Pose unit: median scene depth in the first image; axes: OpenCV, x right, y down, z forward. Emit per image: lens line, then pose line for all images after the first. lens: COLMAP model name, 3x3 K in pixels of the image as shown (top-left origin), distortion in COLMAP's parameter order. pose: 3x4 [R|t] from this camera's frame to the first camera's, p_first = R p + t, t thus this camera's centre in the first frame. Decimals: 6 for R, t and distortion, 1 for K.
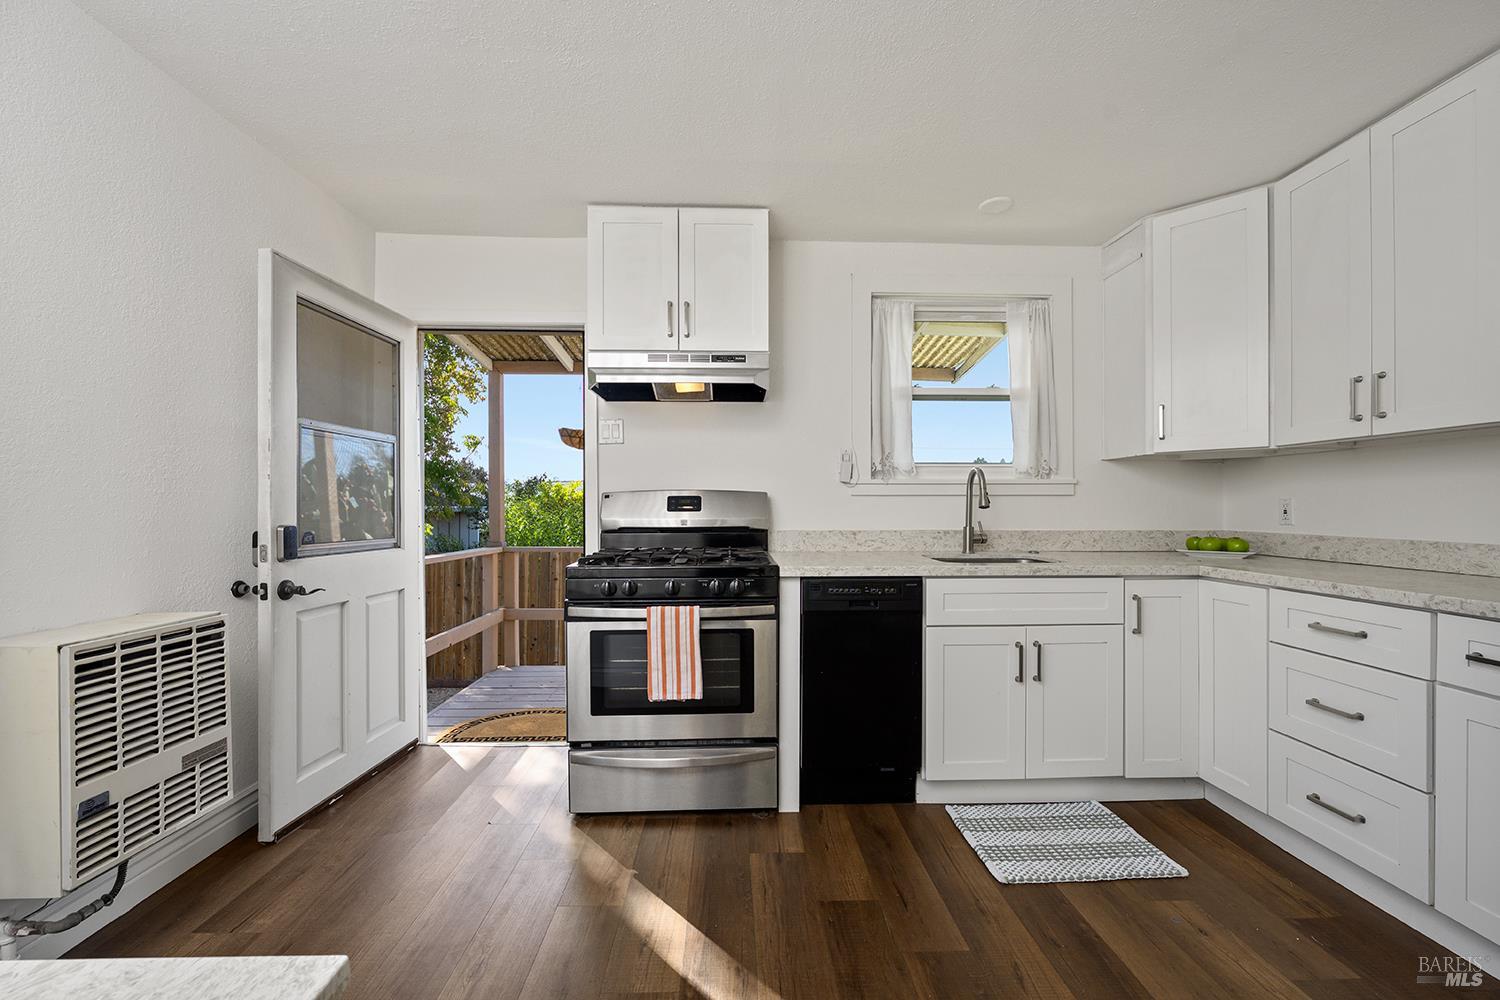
lens RADIAL K [[602.0, 0, 753.9], [0, 602.0, 505.8], [0, 0, 1]] dist [-0.002662, 0.000078]
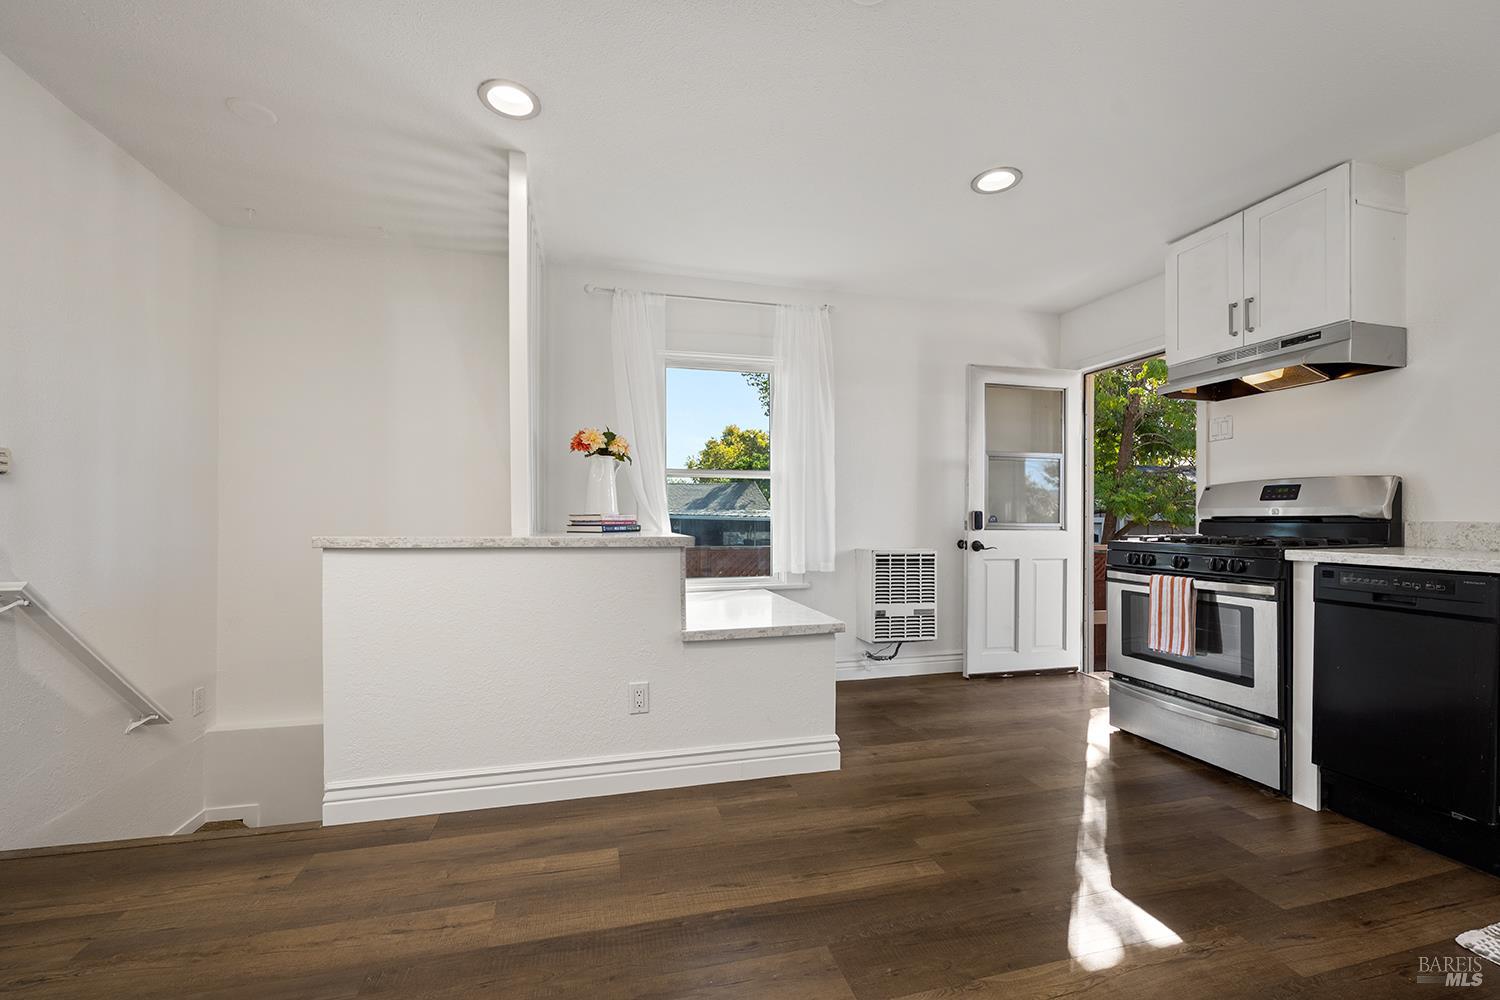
lens RADIAL K [[602.0, 0, 746.3], [0, 602.0, 524.6], [0, 0, 1]] dist [-0.002662, 0.000078]
pose [[0.224662, 0.014899, -0.974323, 0.802049], [-0.006923, 0.999882, 0.013694, 0.051146], [0.974412, 0.003669, 0.224738, -0.093383]]
